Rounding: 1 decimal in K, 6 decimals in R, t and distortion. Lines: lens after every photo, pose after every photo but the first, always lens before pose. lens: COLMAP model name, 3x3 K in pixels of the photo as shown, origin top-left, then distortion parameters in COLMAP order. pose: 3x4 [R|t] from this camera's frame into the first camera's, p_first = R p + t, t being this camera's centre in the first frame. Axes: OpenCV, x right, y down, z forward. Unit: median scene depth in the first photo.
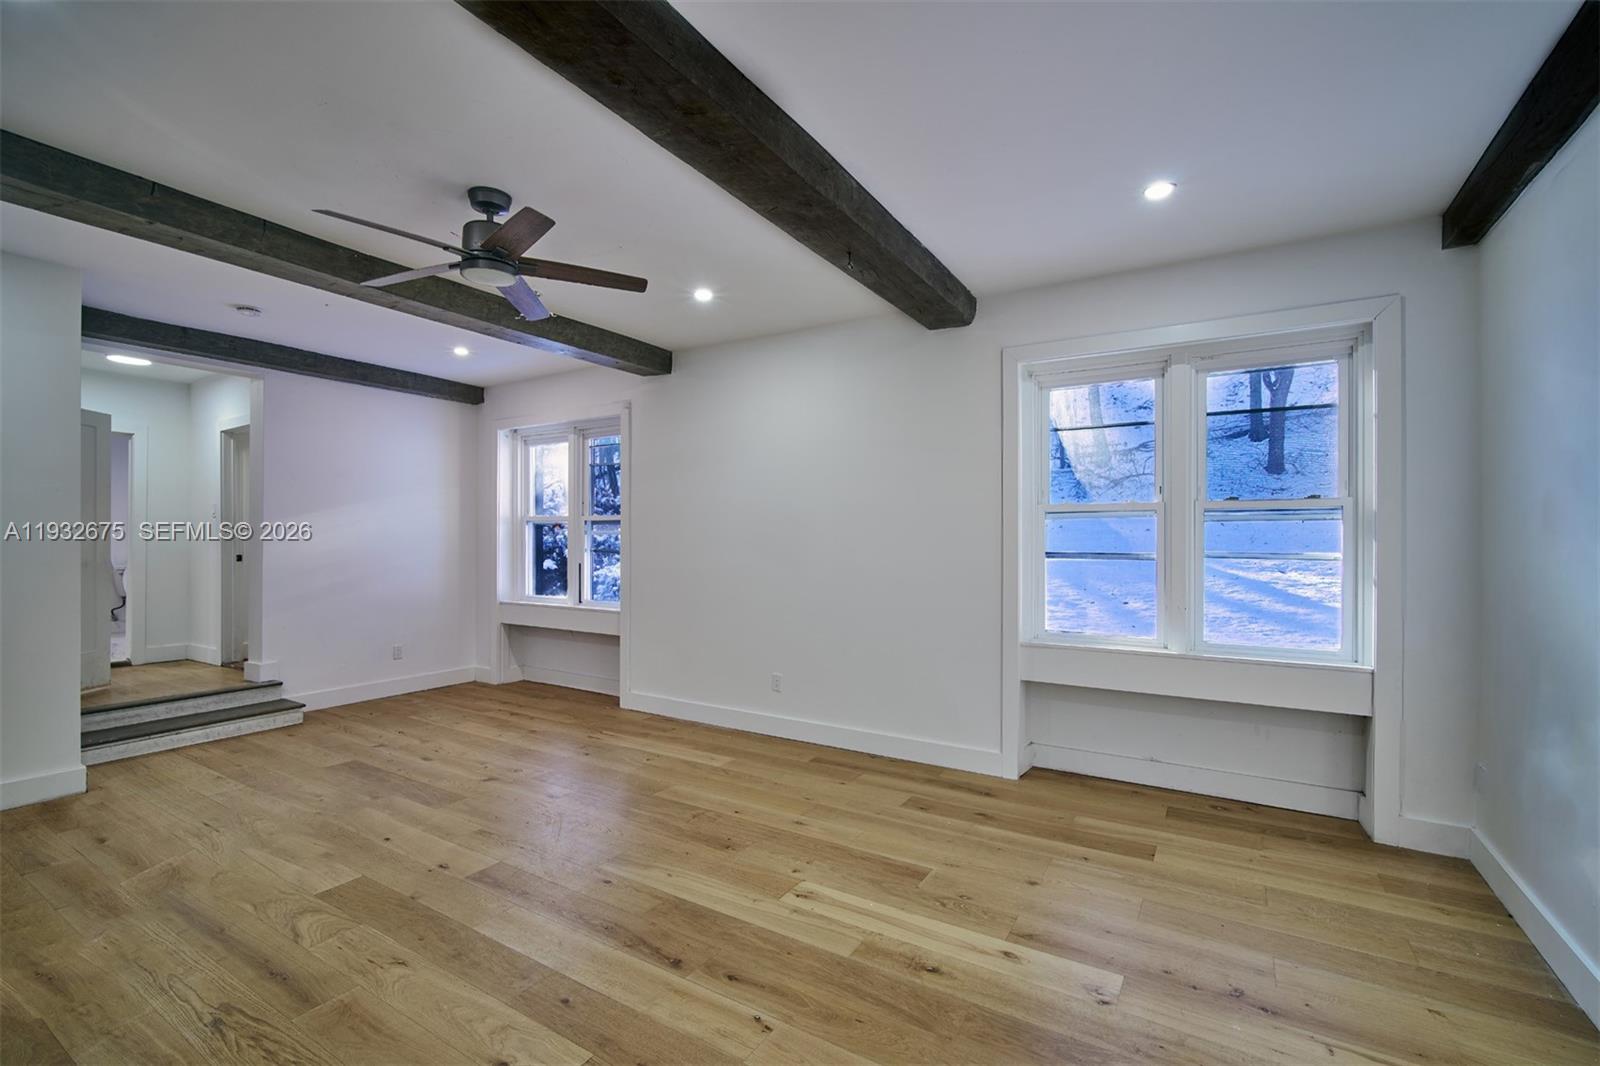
lens RADIAL K [[694.2, 0, 800.0], [0, 694.2, 533.0], [0, 0, 1]] dist [-0.002867, 0.001090]
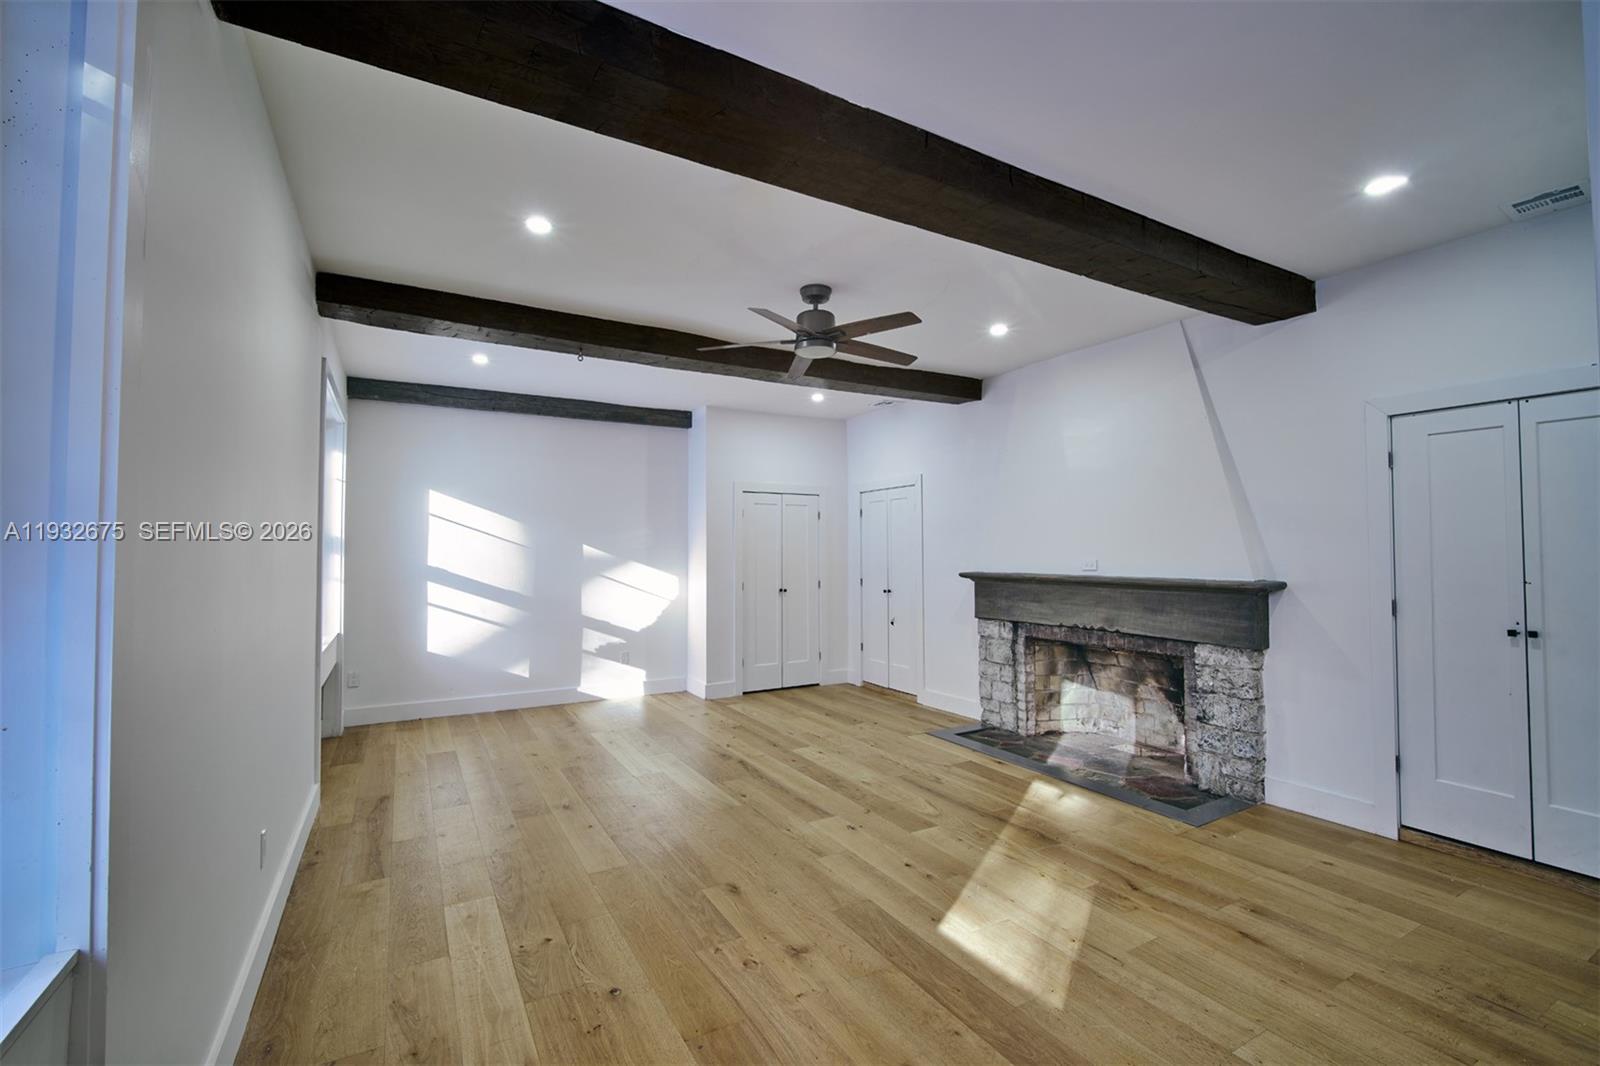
lens RADIAL K [[694.2, 0, 800.0], [0, 694.2, 533.0], [0, 0, 1]] dist [-0.002867, 0.001090]
pose [[-0.879206, 0.019094, 0.476059, -0.877178], [-0.001282, 0.999098, -0.042440, 0.019704], [-0.476440, -0.037924, -0.878389, 1.822038]]
